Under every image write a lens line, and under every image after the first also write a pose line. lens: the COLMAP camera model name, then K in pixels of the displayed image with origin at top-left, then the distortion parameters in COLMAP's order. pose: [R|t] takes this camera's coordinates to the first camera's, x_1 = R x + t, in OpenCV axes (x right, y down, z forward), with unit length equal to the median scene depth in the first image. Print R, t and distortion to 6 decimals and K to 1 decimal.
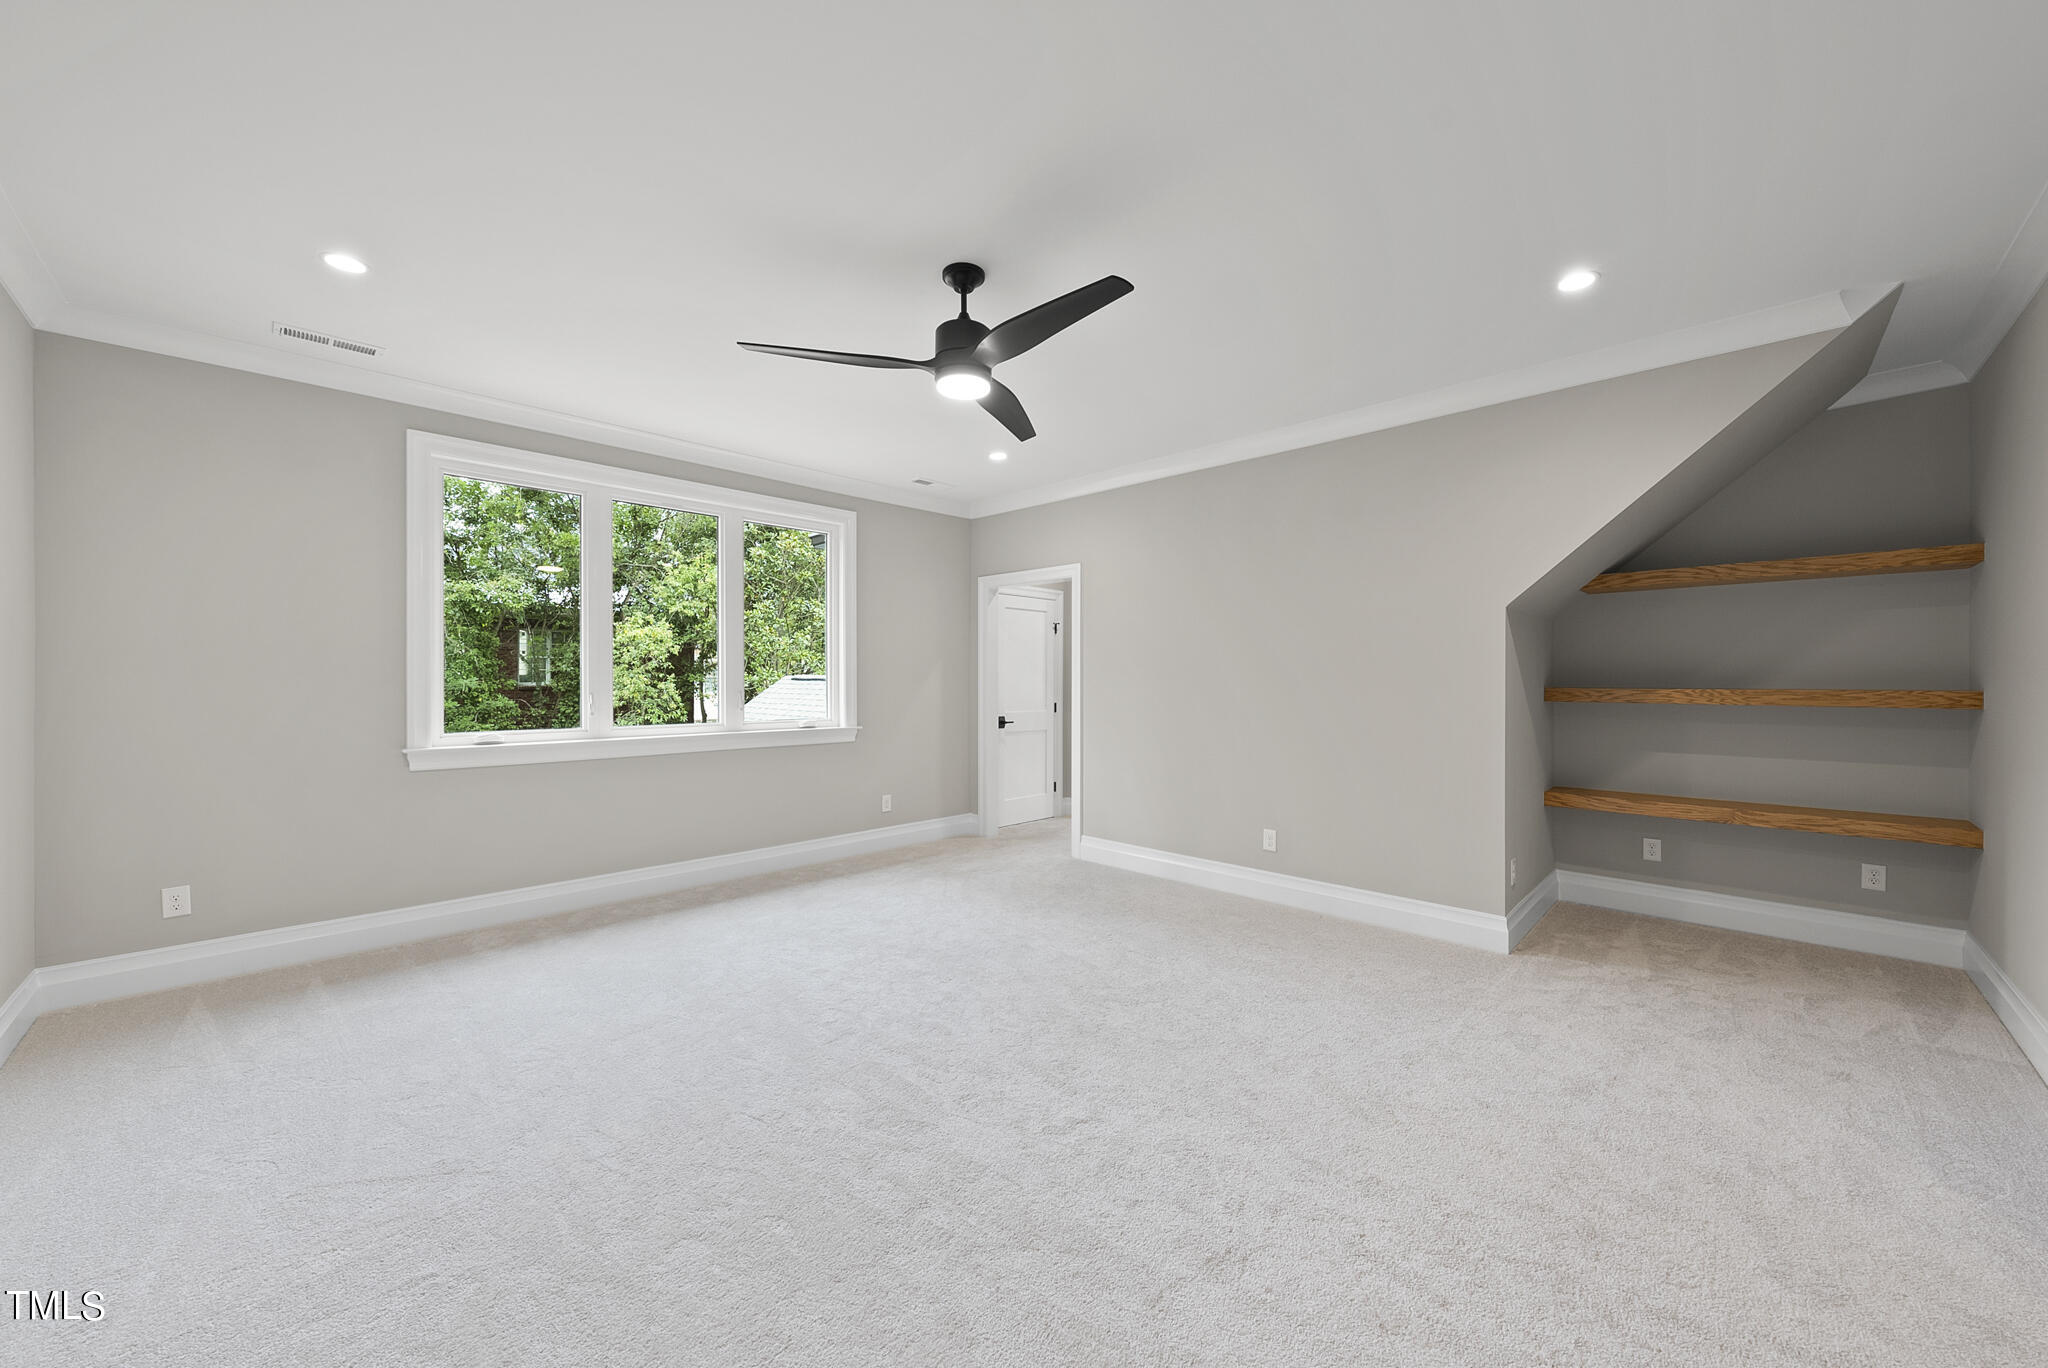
lens RADIAL K [[741.0, 0, 1024.2], [0, 741.0, 688.9], [0, 0, 1]] dist [0.000789, 0.000095]
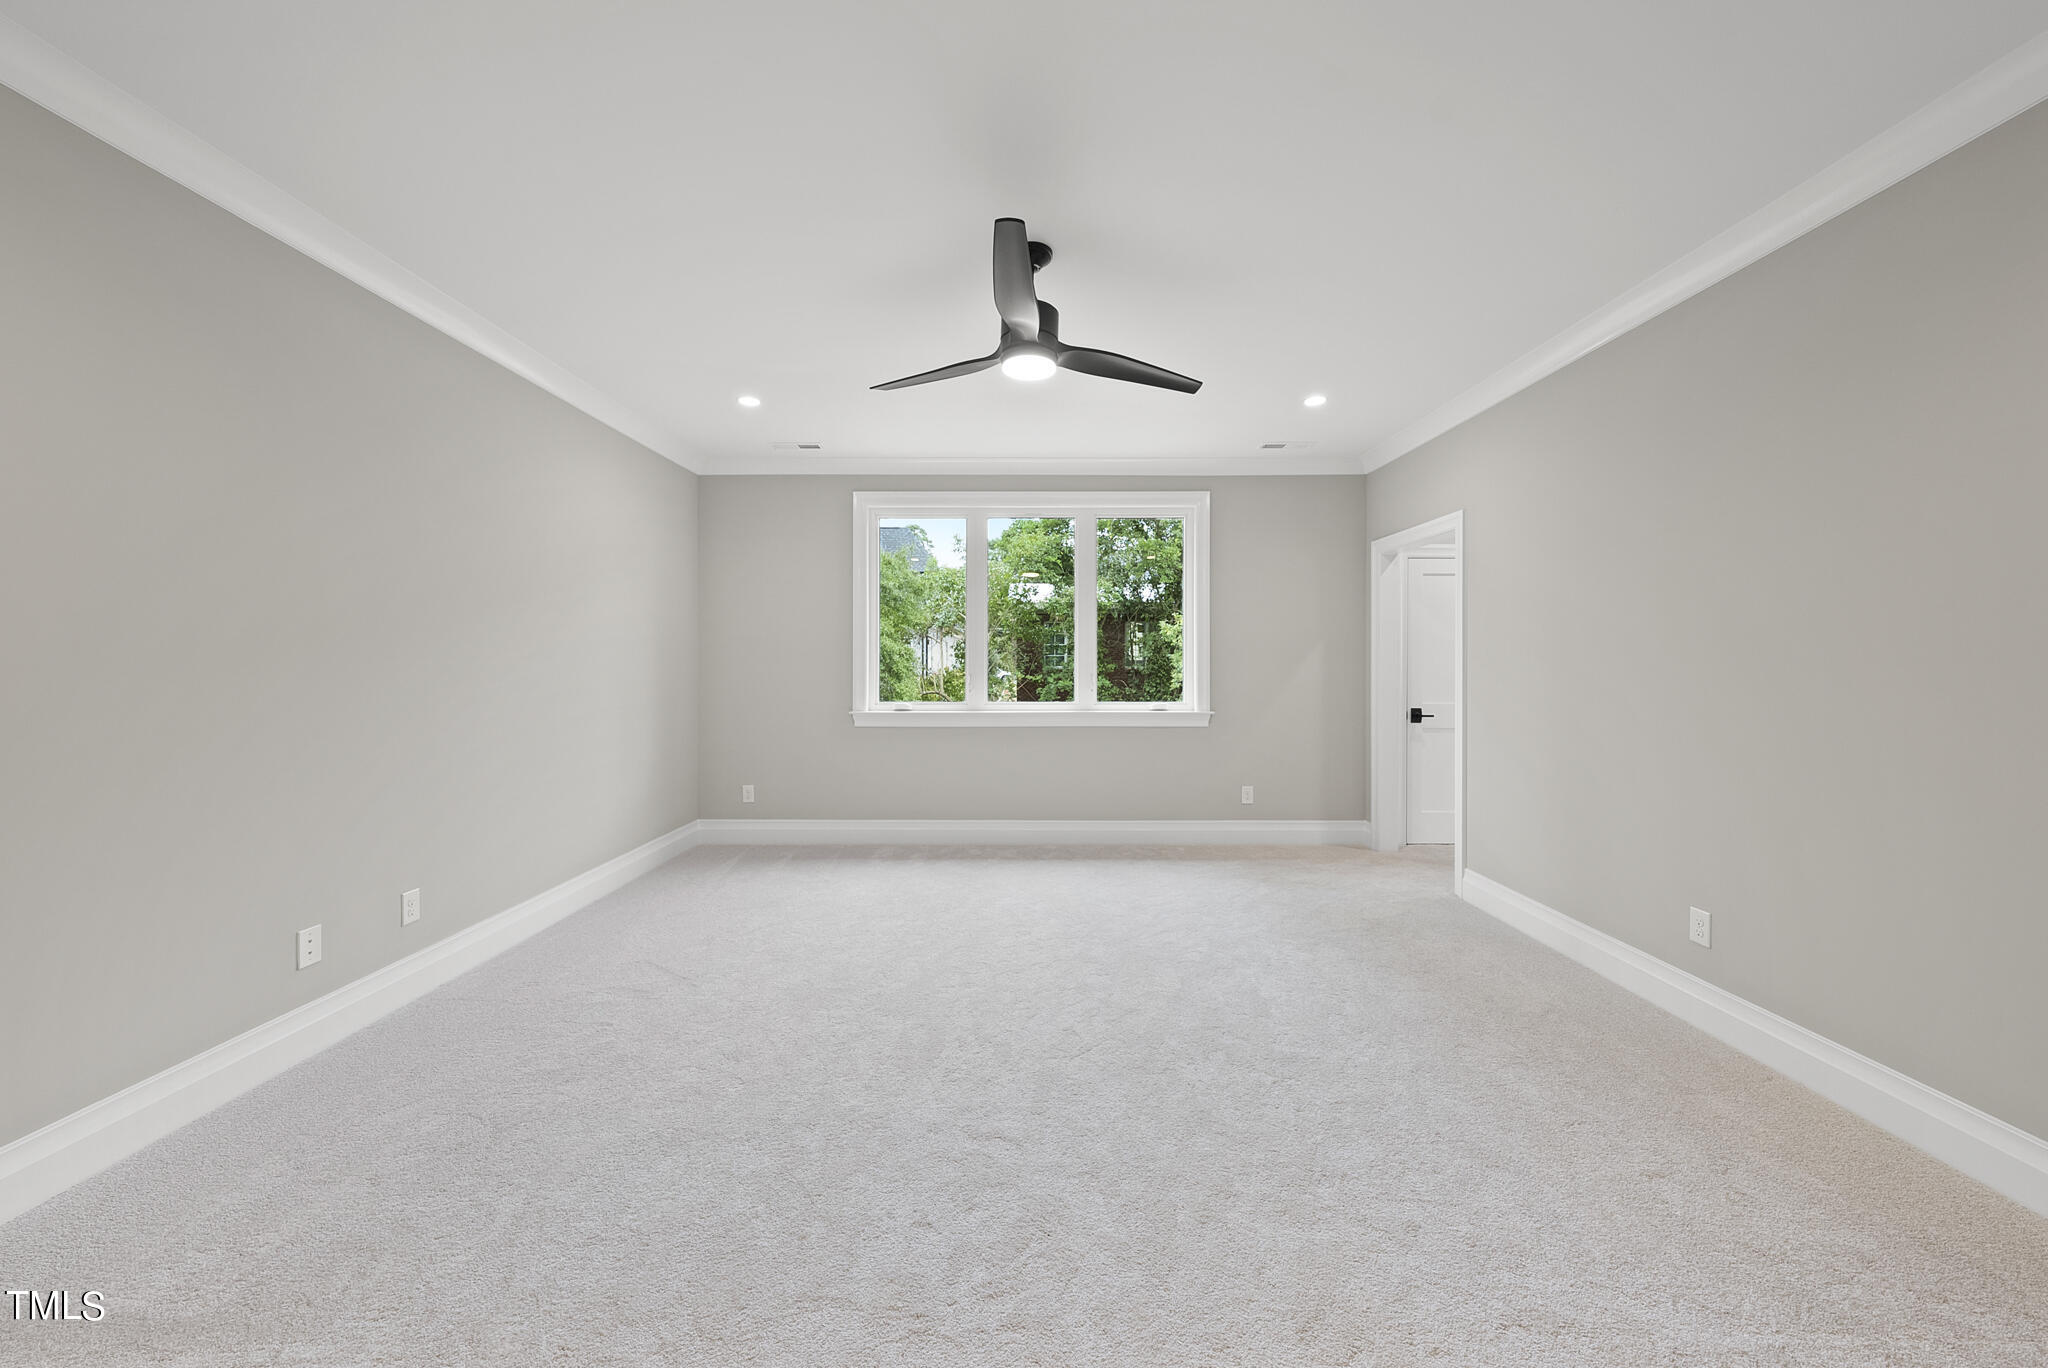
lens RADIAL K [[743.6, 0, 1034.6], [0, 743.6, 677.1], [0, 0, 1]] dist [-0.000382, 0.000191]
pose [[0.704116, 0.010933, -0.710001, 0.327172], [-0.007568, 0.999940, 0.007893, -0.000733], [0.710044, -0.000184, 0.704157, 0.160059]]
